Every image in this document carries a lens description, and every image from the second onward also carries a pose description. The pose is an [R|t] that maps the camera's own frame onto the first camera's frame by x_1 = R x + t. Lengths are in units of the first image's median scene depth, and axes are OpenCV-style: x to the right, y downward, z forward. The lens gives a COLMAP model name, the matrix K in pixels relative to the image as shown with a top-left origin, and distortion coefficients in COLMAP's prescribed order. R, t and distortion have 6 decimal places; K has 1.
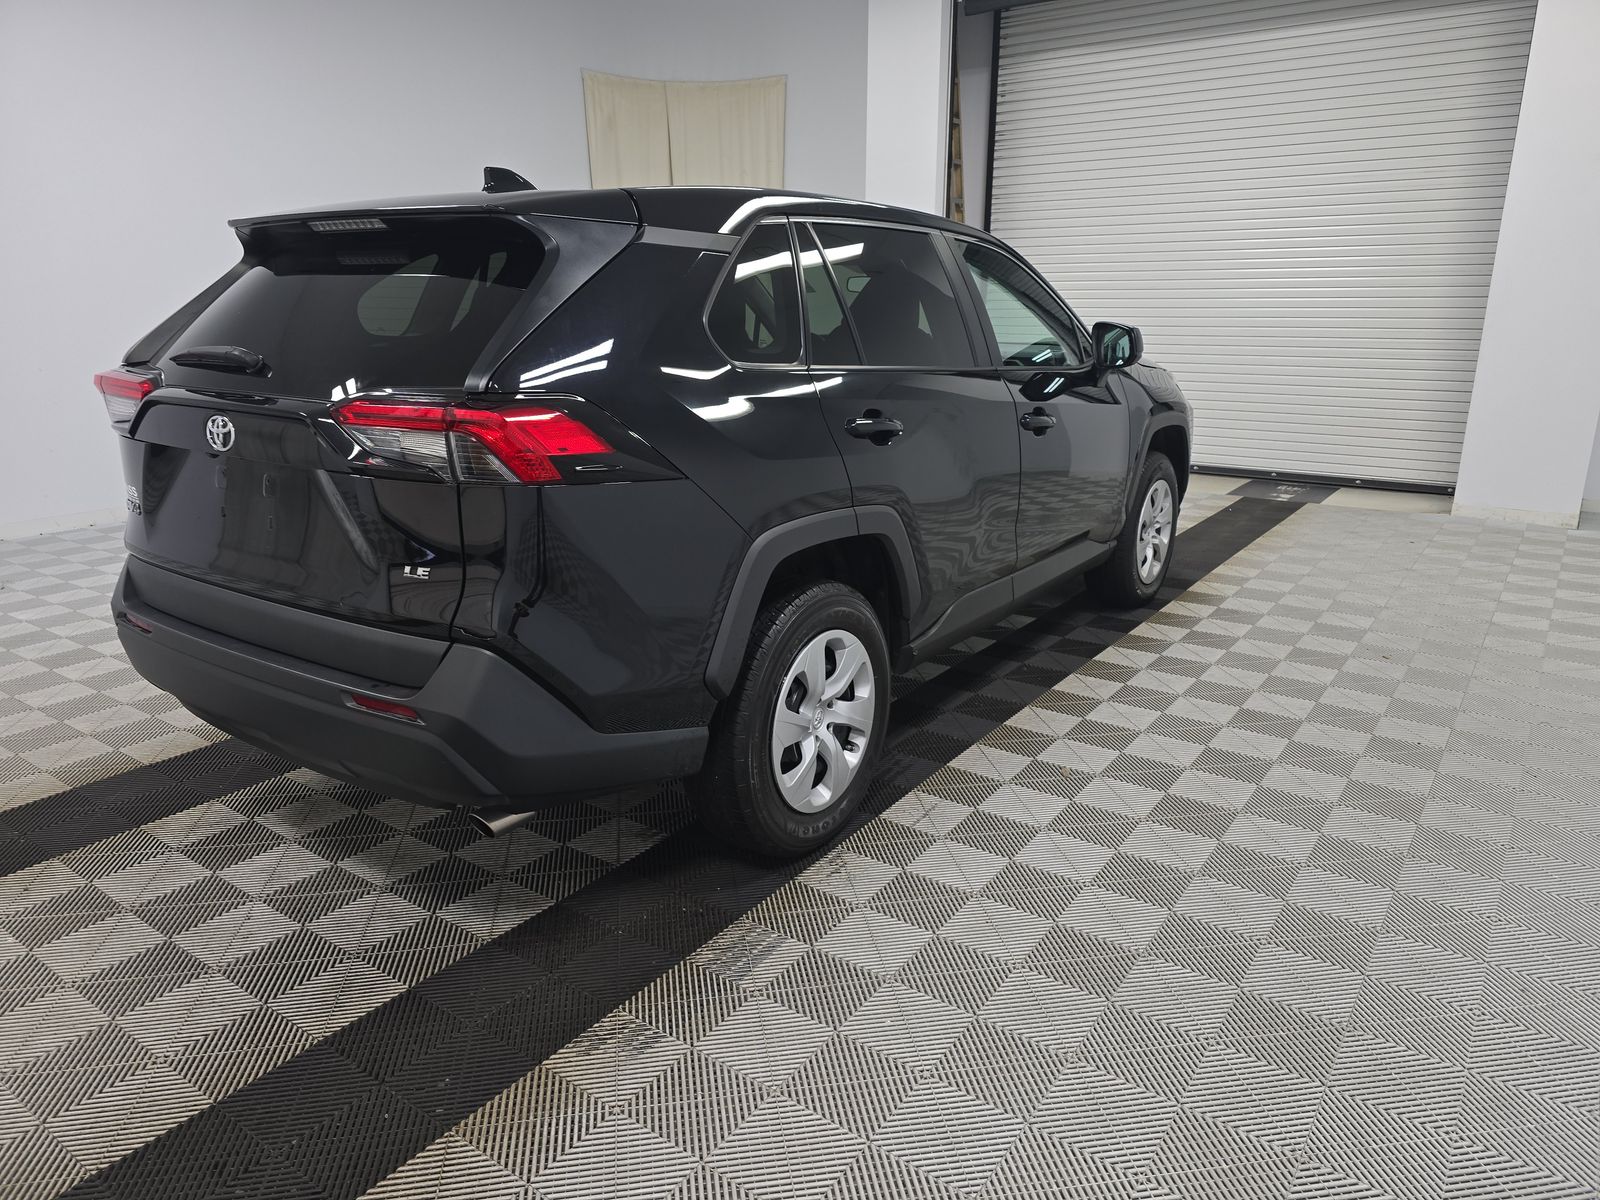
lens RADIAL K [[1077.8, 0, 800.0], [0, 1077.8, 600.0], [0, 0, 1]] dist [0.008518, -0.003704]
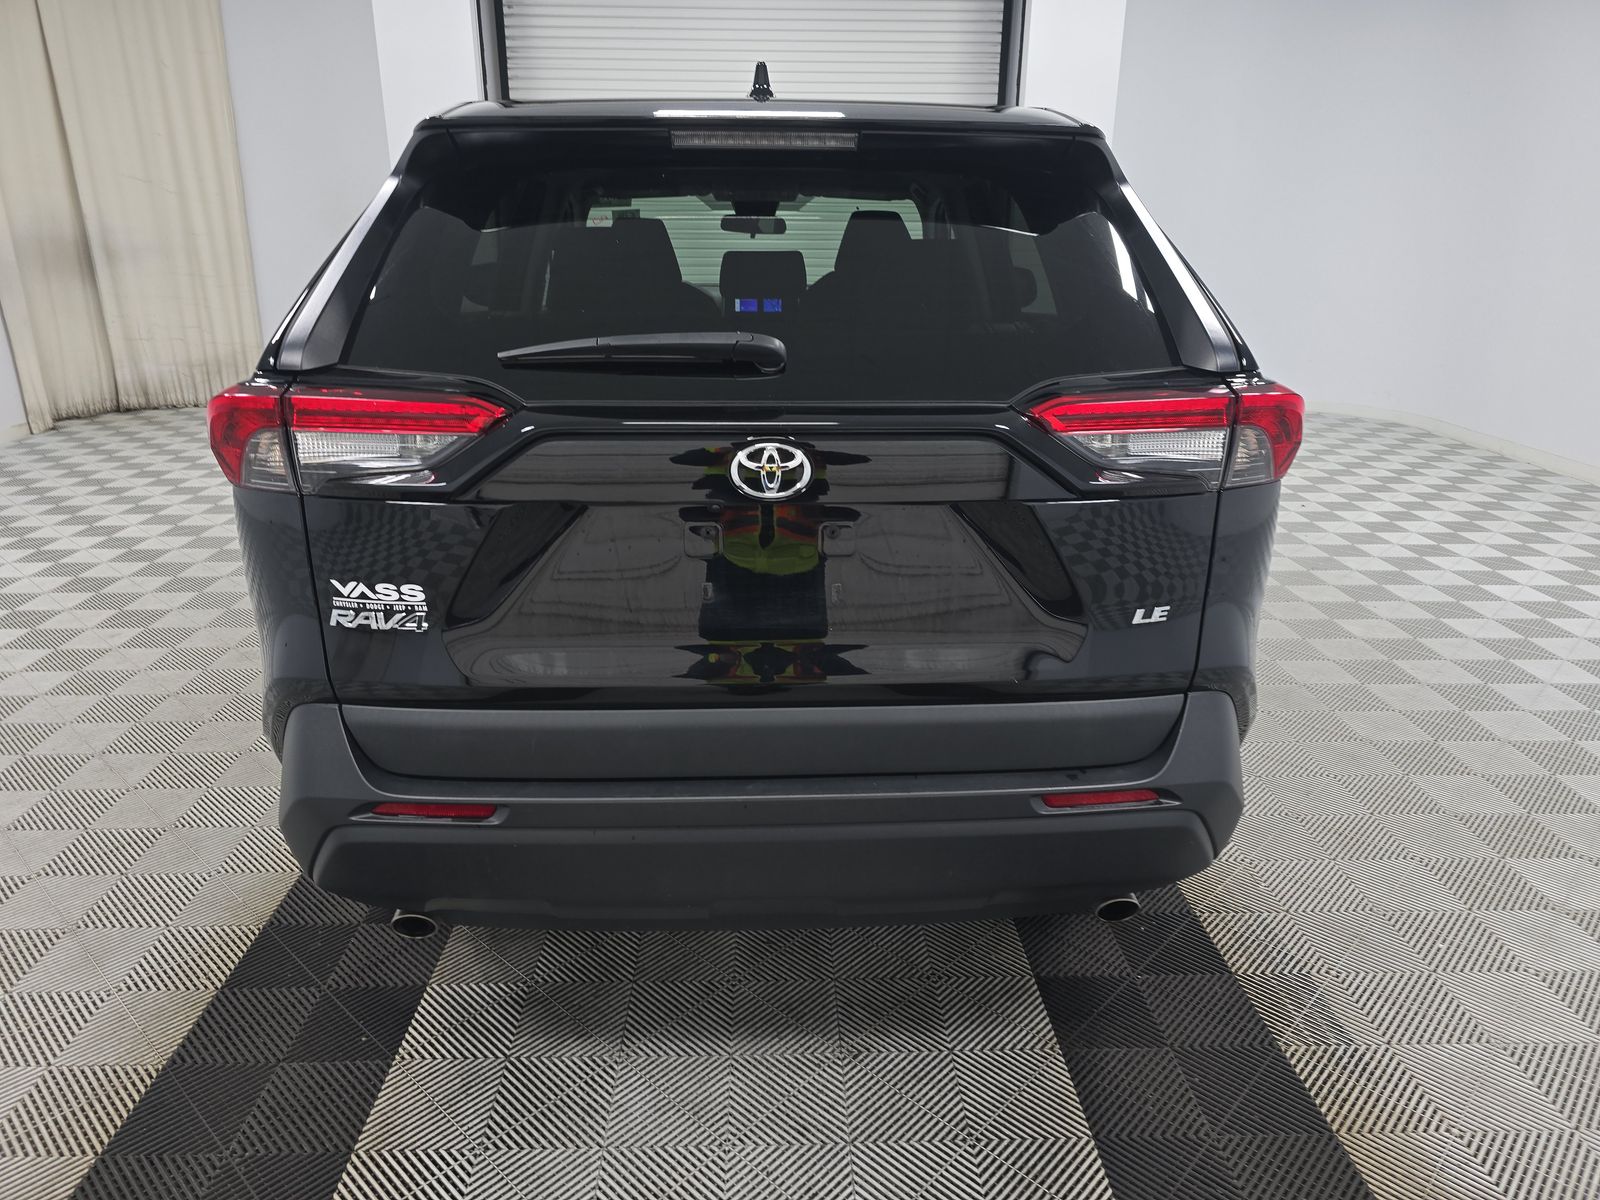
lens RADIAL K [[1077.8, 0, 800.0], [0, 1077.8, 600.0], [0, 0, 1]] dist [0.008518, -0.003704]
pose [[0.786660, -0.195017, 0.585777, -0.917957], [0.161122, 0.980769, 0.110141, -0.147787], [-0.595991, 0.007738, 0.802954, 0.486702]]
